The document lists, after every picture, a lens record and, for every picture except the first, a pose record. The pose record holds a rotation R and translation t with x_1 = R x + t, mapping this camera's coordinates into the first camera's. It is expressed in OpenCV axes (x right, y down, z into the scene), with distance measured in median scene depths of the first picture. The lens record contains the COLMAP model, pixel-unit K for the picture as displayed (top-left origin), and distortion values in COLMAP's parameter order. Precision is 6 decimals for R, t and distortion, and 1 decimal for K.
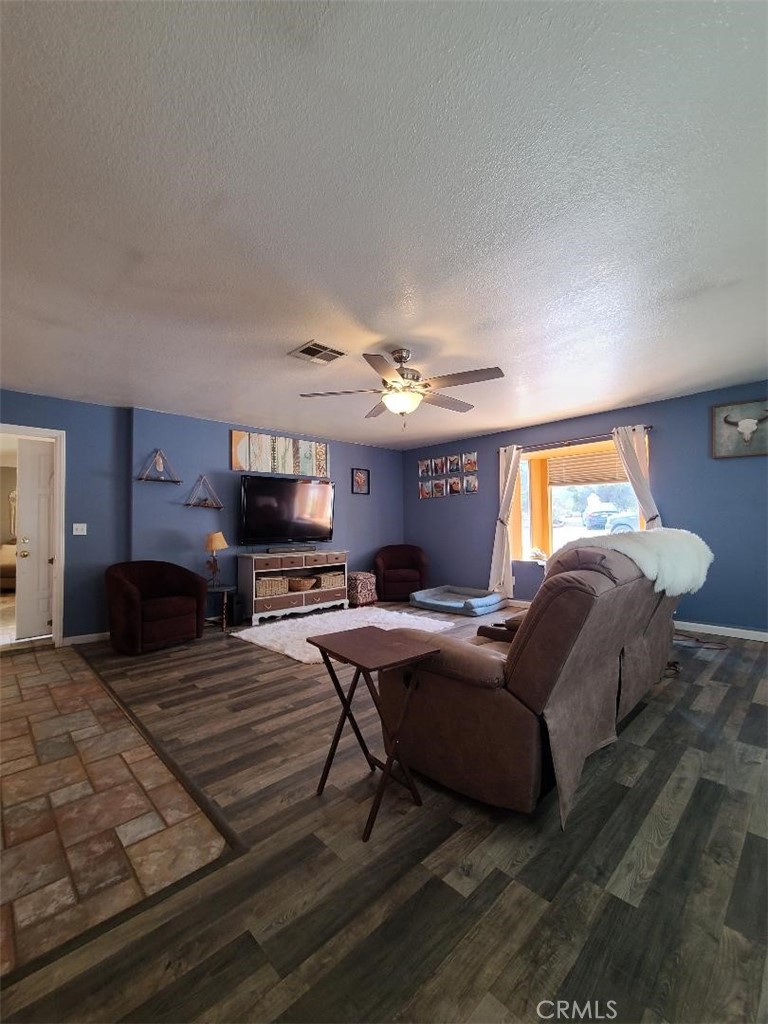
lens RADIAL K [[420.4, 0, 379.7], [0, 420.4, 513.4], [0, 0, 1]] dist [0.001801, -0.002327]
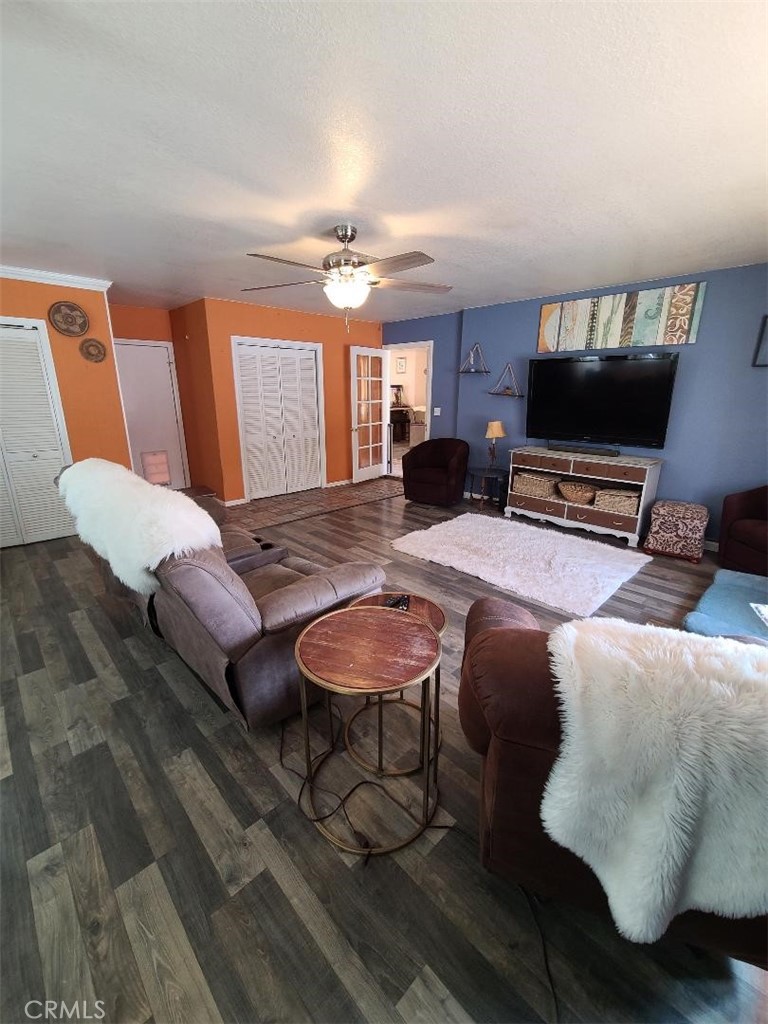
lens RADIAL K [[420.4, 0, 380.4], [0, 420.4, 510.7], [0, 0, 1]] dist [0.001801, -0.002327]
pose [[0.005937, 0.294106, -0.955754, 0.828655], [0.028390, 0.955336, 0.294154, -0.071391], [0.999579, -0.028880, -0.002678, 0.852392]]
